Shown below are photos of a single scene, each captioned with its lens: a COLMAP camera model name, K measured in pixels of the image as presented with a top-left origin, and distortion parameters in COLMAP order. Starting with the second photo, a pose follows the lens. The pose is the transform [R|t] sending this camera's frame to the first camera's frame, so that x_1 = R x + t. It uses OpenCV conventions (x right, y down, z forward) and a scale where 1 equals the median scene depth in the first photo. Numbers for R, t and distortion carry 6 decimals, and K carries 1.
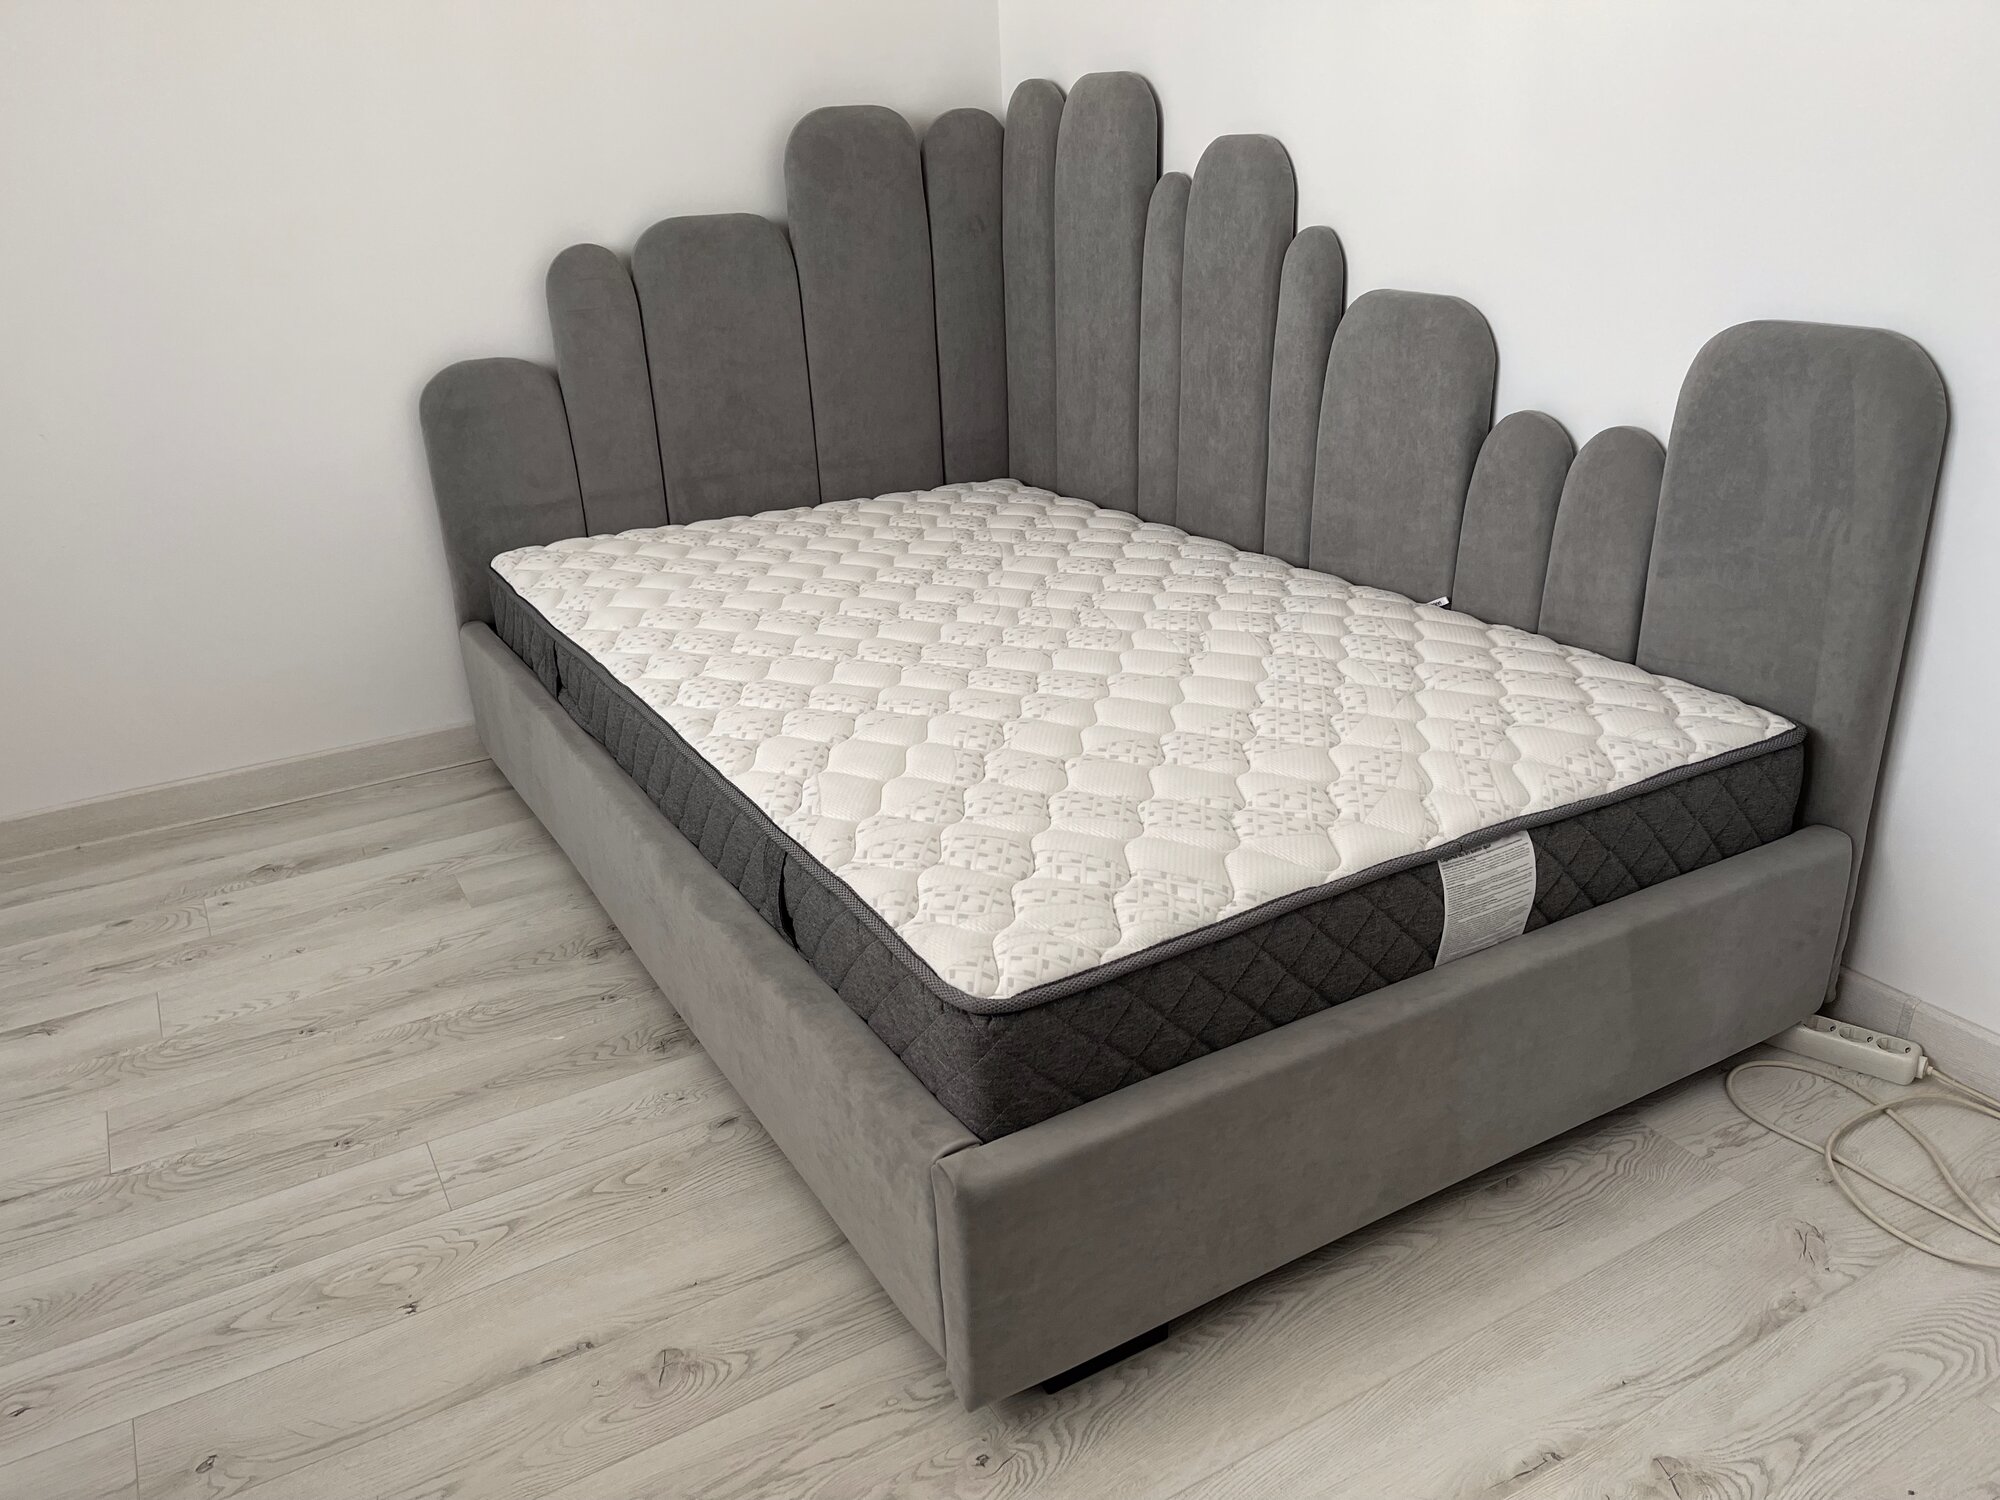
lens RADIAL K [[1516.8, 0, 996.5], [0, 1516.8, 763.2], [0, 0, 1]] dist [0.059007, -0.074487]
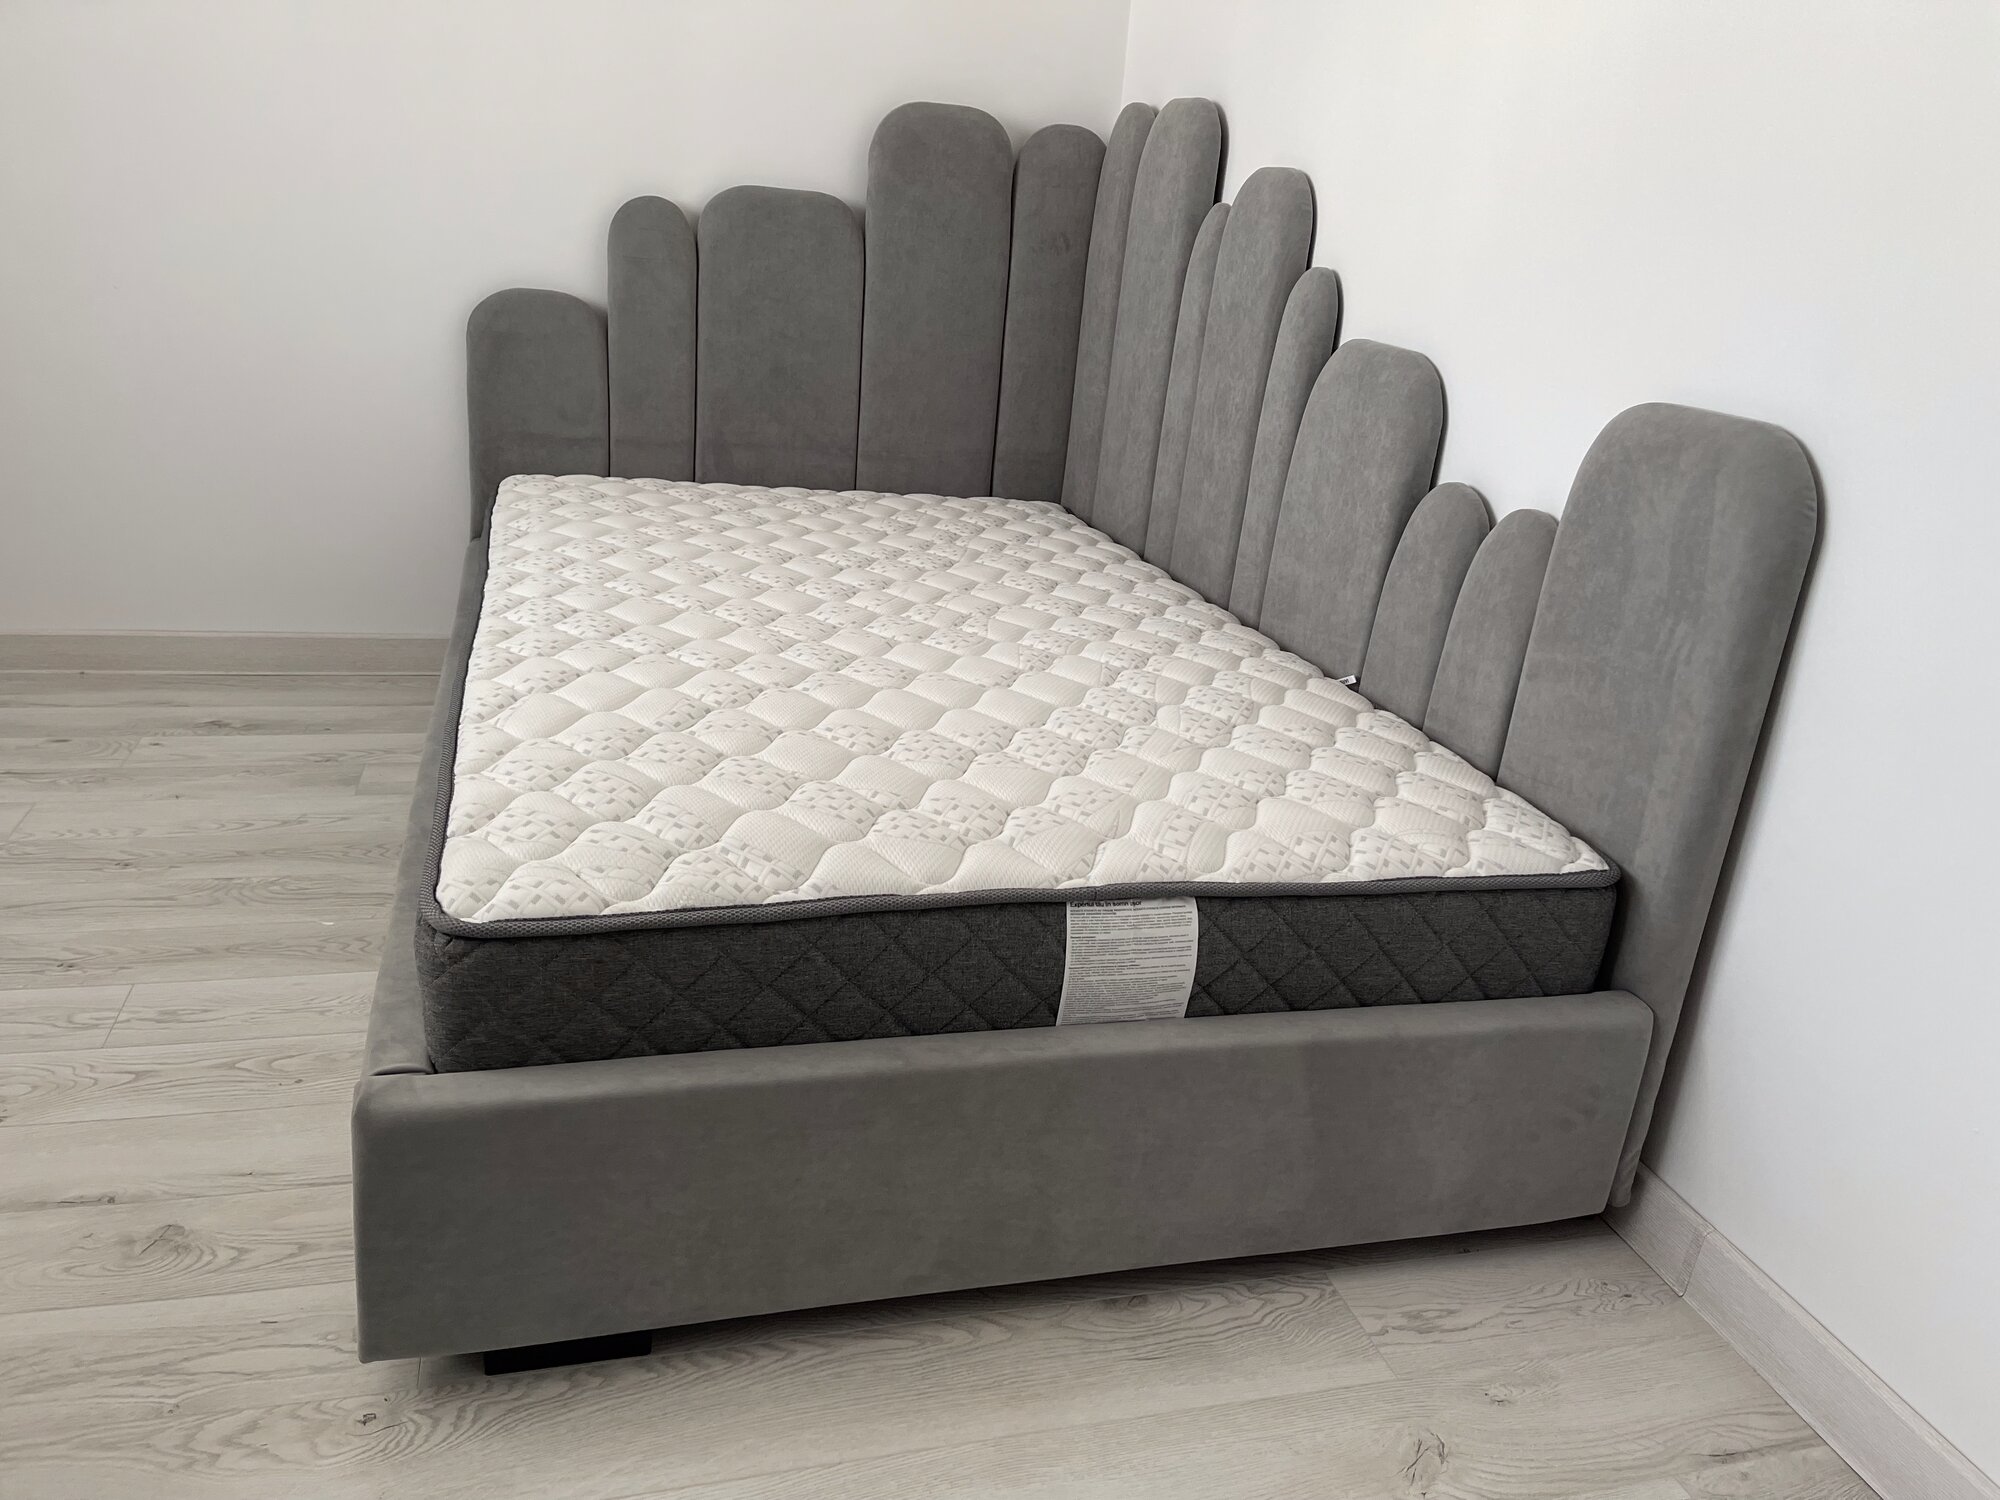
lens RADIAL K [[1511.0, 0, 1017.2], [0, 1511.0, 745.8], [0, 0, 1]] dist [0.078089, -0.109591]
pose [[0.962632, 0.202027, -0.180348, 0.279376], [-0.212257, 0.976430, -0.039148, 0.010119], [0.168188, 0.075965, 0.982824, 0.083647]]
